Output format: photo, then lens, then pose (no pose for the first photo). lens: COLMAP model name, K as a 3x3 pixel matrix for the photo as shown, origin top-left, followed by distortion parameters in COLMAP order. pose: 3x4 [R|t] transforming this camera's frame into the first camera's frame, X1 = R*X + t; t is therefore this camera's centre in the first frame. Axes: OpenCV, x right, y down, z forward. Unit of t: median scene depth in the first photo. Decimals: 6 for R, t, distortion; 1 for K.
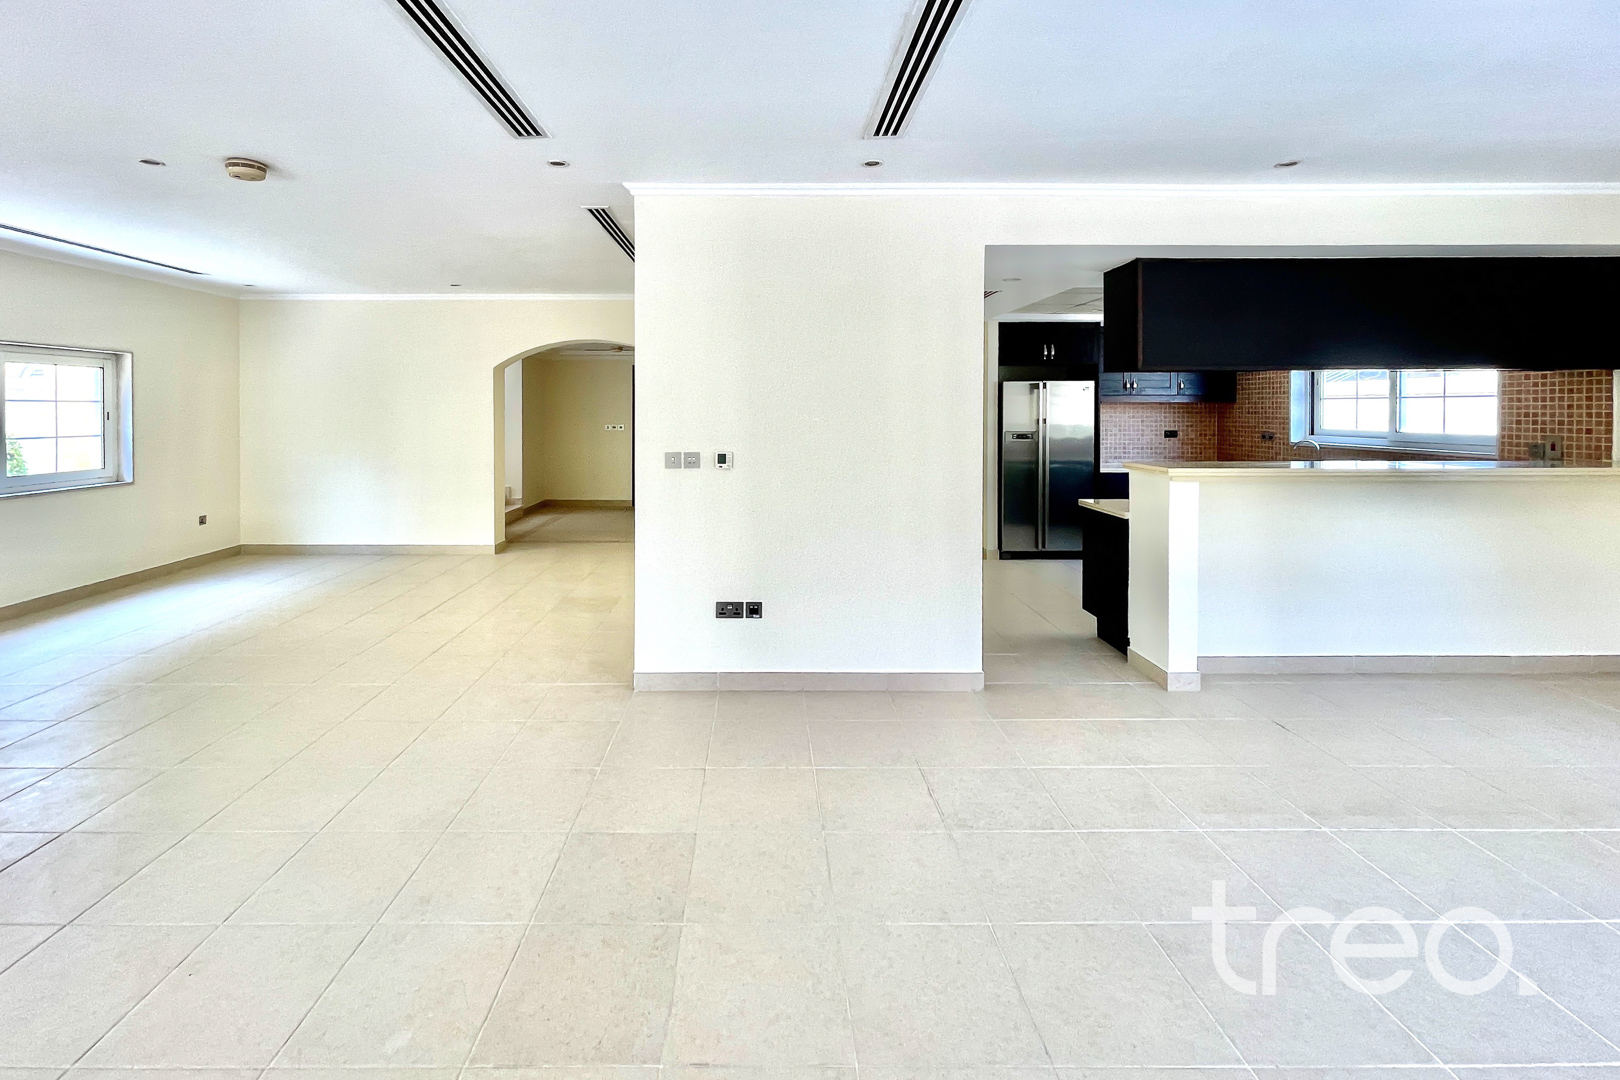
lens RADIAL K [[708.4, 0, 770.9], [0, 708.4, 415.6], [0, 0, 1]] dist [-0.001305, 0.000192]
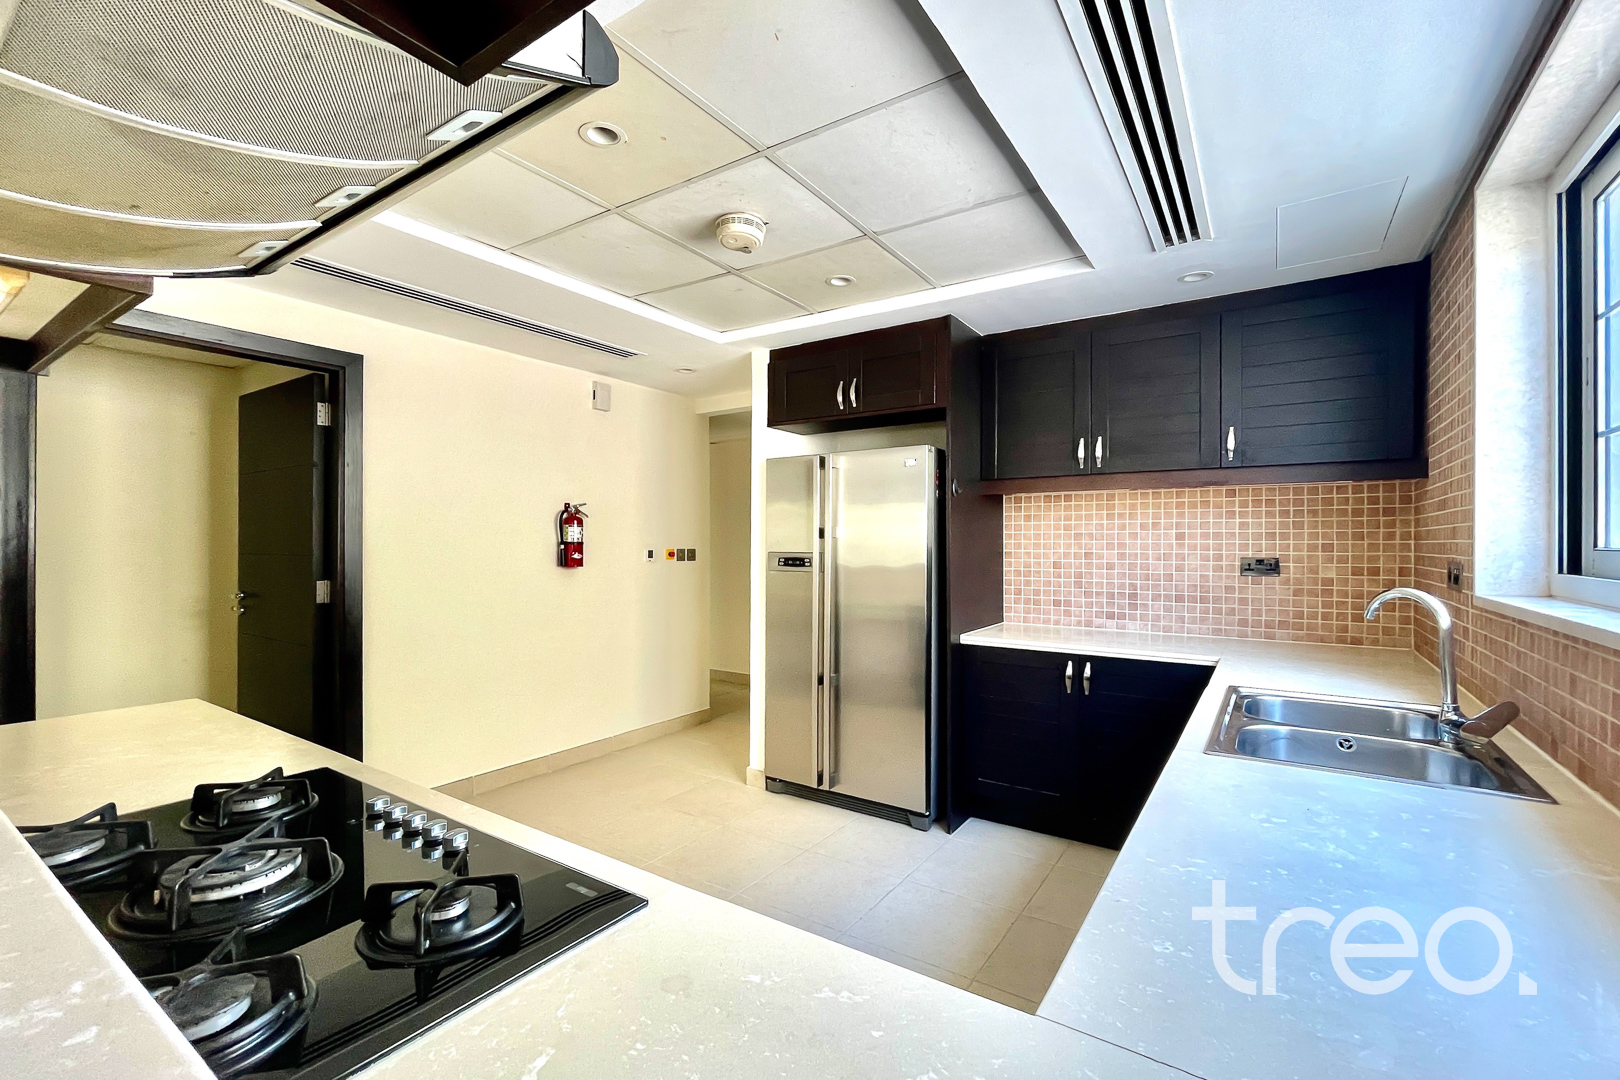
lens RADIAL K [[677.0, 0, 810.0], [0, 677.0, 540.0], [0, 0, 1]] dist [-0.003227, -0.000107]
pose [[0.816396, -0.000412, -0.577492, 1.048270], [-0.006406, 0.999932, -0.009769, 0.028735], [0.577456, 0.011675, 0.816338, 0.965923]]
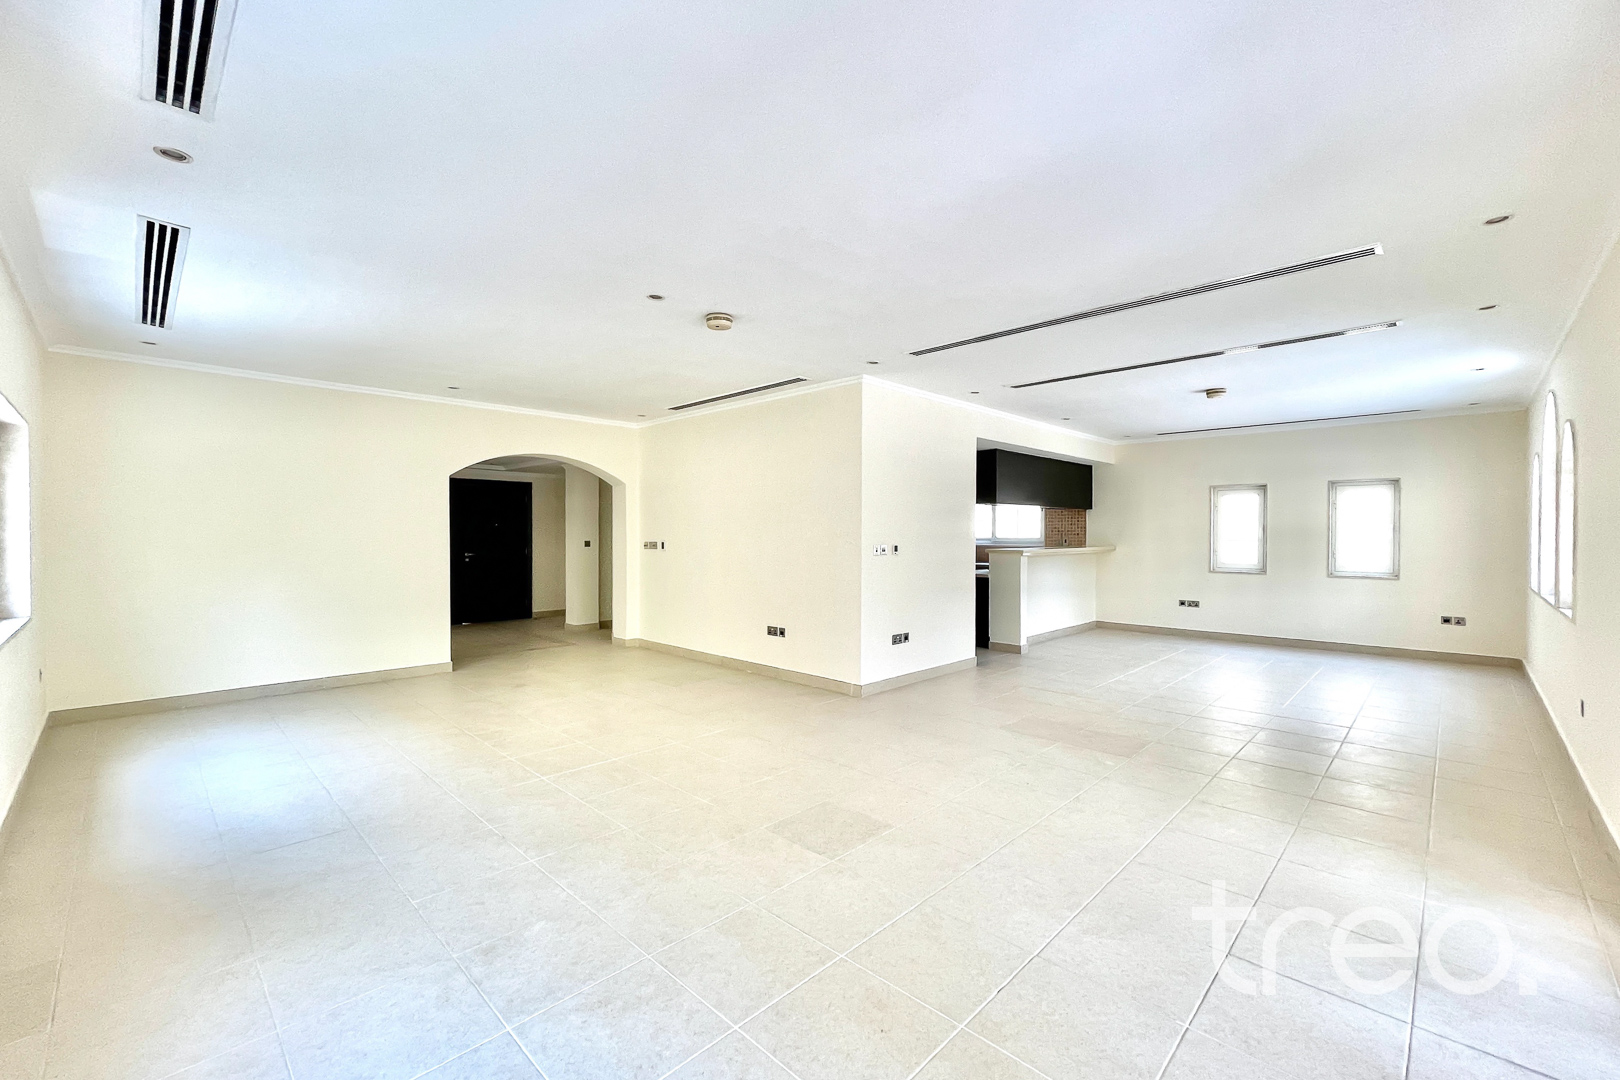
lens RADIAL K [[659.9, 0, 810.0], [0, 659.9, 540.0], [0, 0, 1]] dist [-0.010345, 0.000298]
pose [[0.702974, -0.005833, 0.711192, -1.136175], [0.003312, 0.999982, 0.004928, 0.027256], [-0.711208, -0.001109, 0.702981, 0.043611]]
